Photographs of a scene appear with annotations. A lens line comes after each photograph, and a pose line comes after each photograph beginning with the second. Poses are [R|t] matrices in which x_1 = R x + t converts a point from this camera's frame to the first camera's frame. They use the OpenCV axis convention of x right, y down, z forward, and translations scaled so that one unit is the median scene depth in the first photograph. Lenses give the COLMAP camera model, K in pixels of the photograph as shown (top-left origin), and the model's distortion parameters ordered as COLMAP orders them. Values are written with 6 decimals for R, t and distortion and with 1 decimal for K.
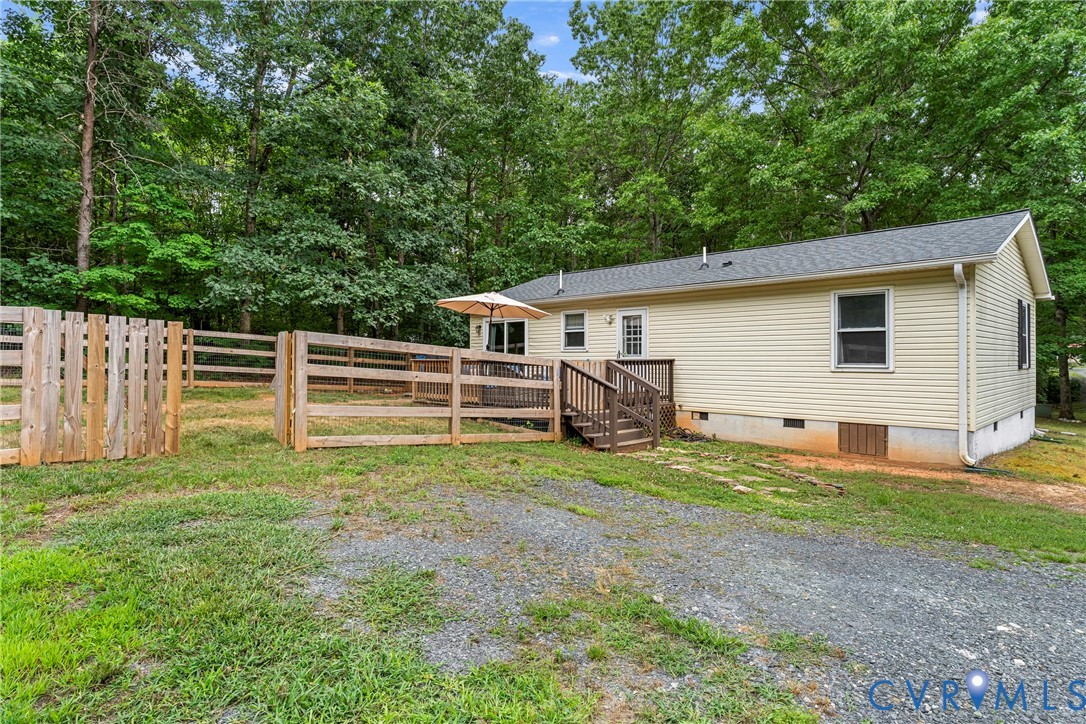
lens RADIAL K [[595.3, 0, 539.8], [0, 595.3, 353.0], [0, 0, 1]] dist [-0.004700, 0.005757]
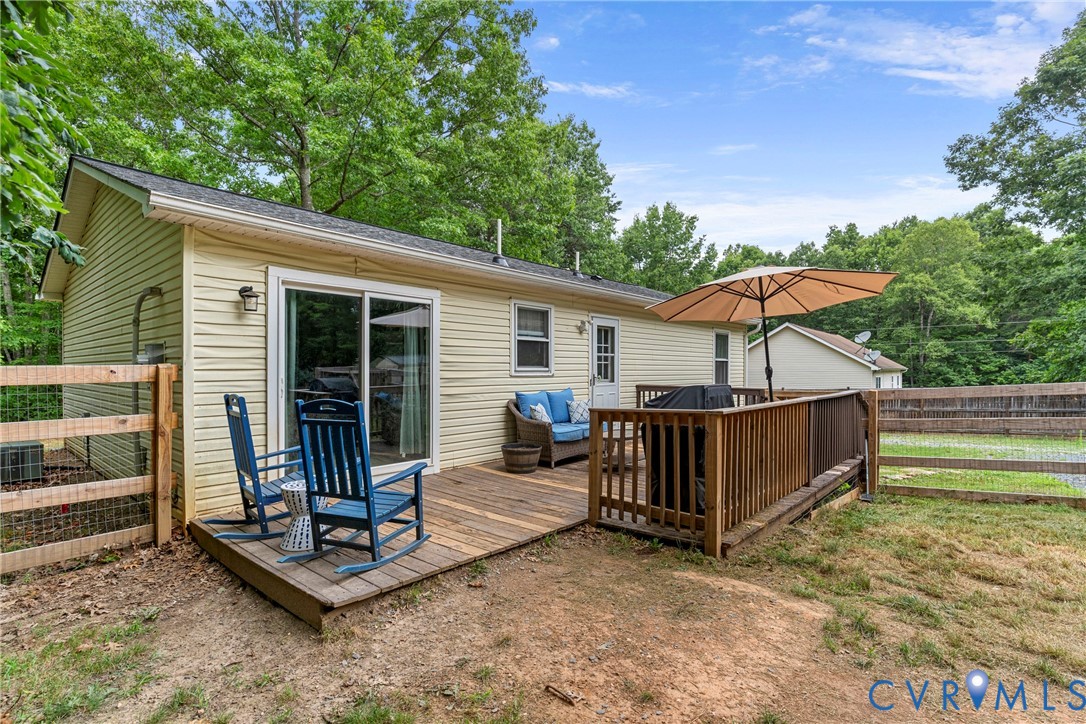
lens RADIAL K [[514.7, 0, 547.0], [0, 514.7, 366.6], [0, 0, 1]] dist [-0.002683, -0.000125]
pose [[-0.060947, -0.000288, 0.998141, -0.501399], [-0.013808, 0.999905, -0.000554, -0.012967], [-0.998045, -0.013816, -0.060945, 1.200480]]
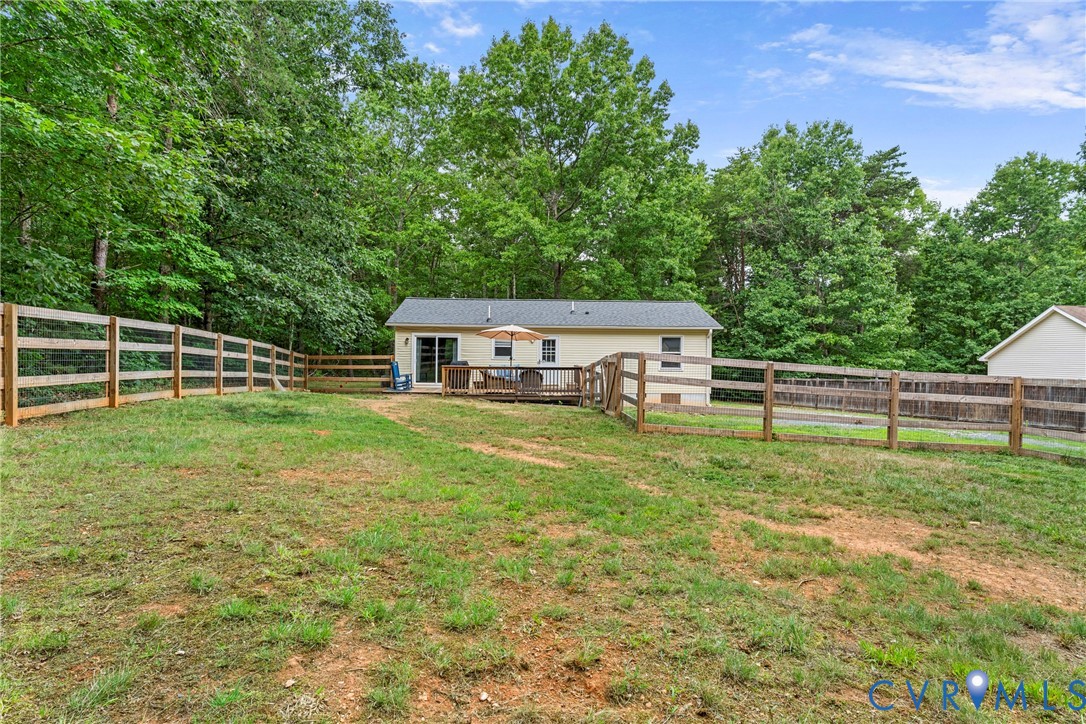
lens RADIAL K [[595.3, 0, 551.2], [0, 595.3, 357.1], [0, 0, 1]] dist [-0.004700, 0.005757]
pose [[0.679183, 0.002240, 0.733965, -1.182710], [-0.015203, 0.999824, 0.011016, -0.032477], [-0.733811, -0.018641, 0.679098, -0.184293]]
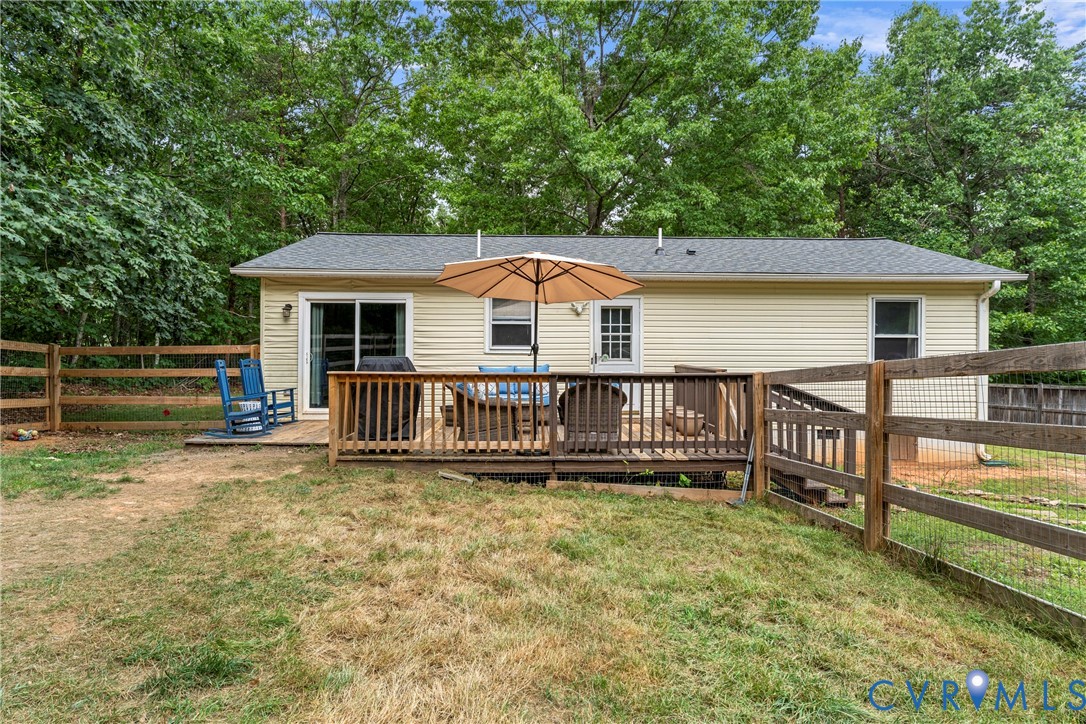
lens RADIAL K [[595.3, 0, 549.1], [0, 595.3, 345.0], [0, 0, 1]] dist [-0.004700, 0.005757]
pose [[0.686860, 0.009741, 0.726724, -0.474379], [-0.010256, 0.999941, -0.003710, -0.011516], [-0.726717, -0.004905, 0.686919, 0.592891]]
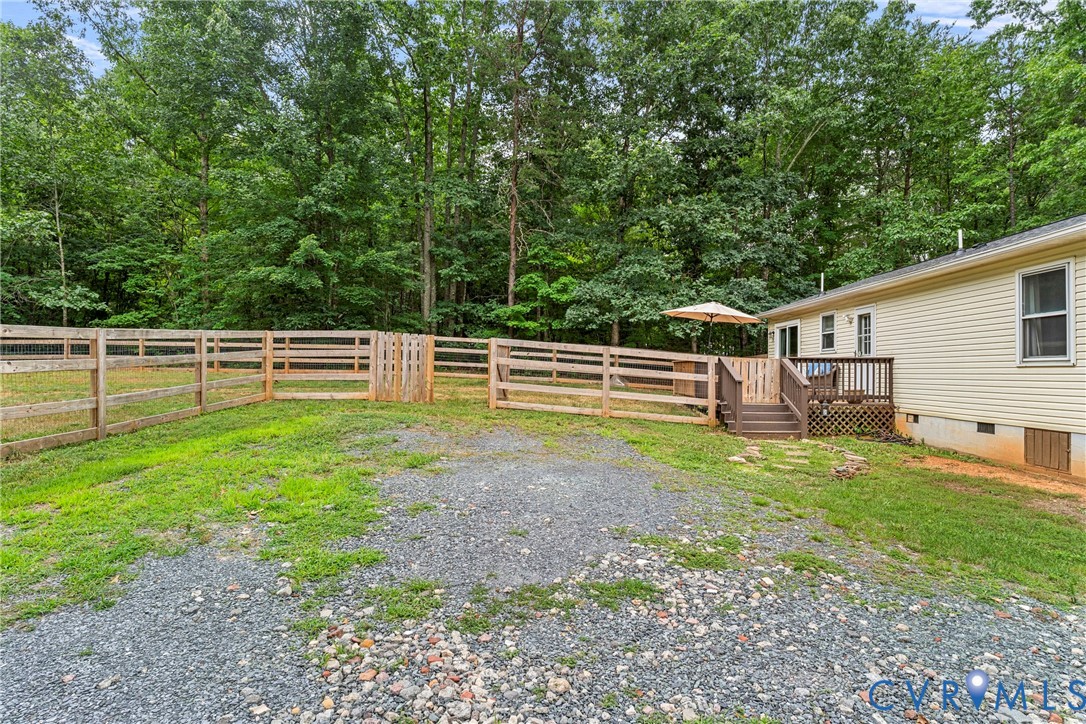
lens RADIAL K [[595.3, 0, 543.5], [0, 595.3, 368.6], [0, 0, 1]] dist [-0.004700, 0.005757]
pose [[0.702690, -0.000016, -0.711496, 0.514765], [-0.001078, 0.999999, -0.001087, 0.029611], [0.711495, 0.001531, 0.702690, -0.052126]]
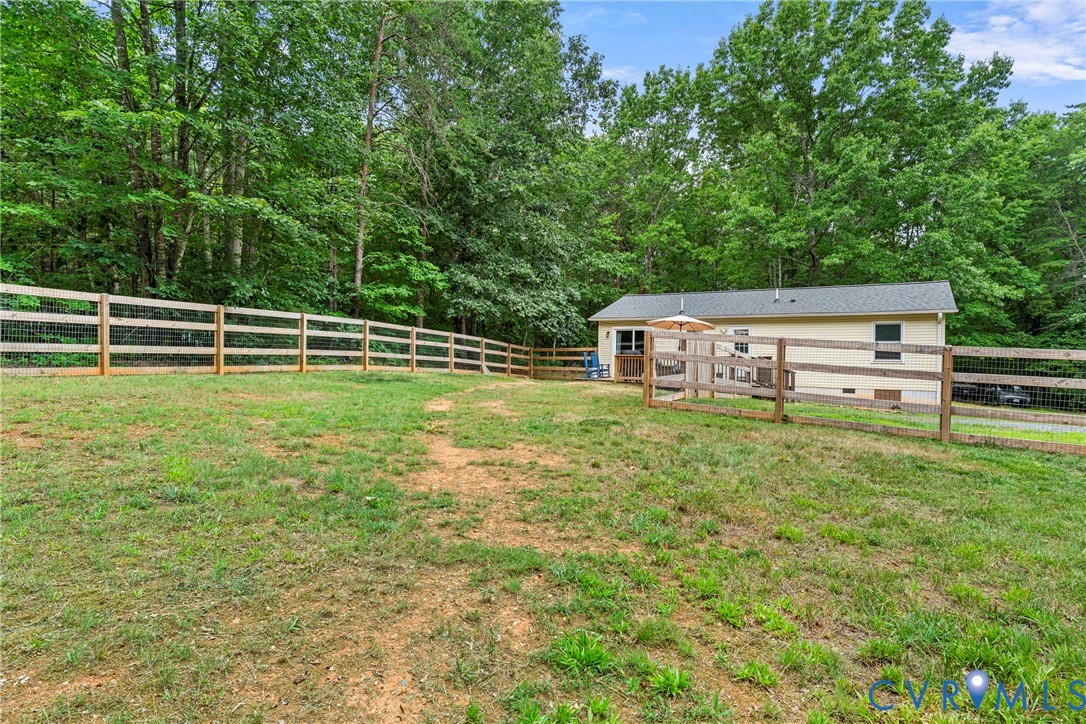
lens RADIAL K [[595.3, 0, 542.6], [0, 595.3, 360.3], [0, 0, 1]] dist [-0.004700, 0.005757]
pose [[0.964458, 0.003448, 0.264212, -0.884873], [-0.009152, 0.999751, 0.020363, -0.005964], [-0.264076, -0.022057, 0.964250, -0.496748]]
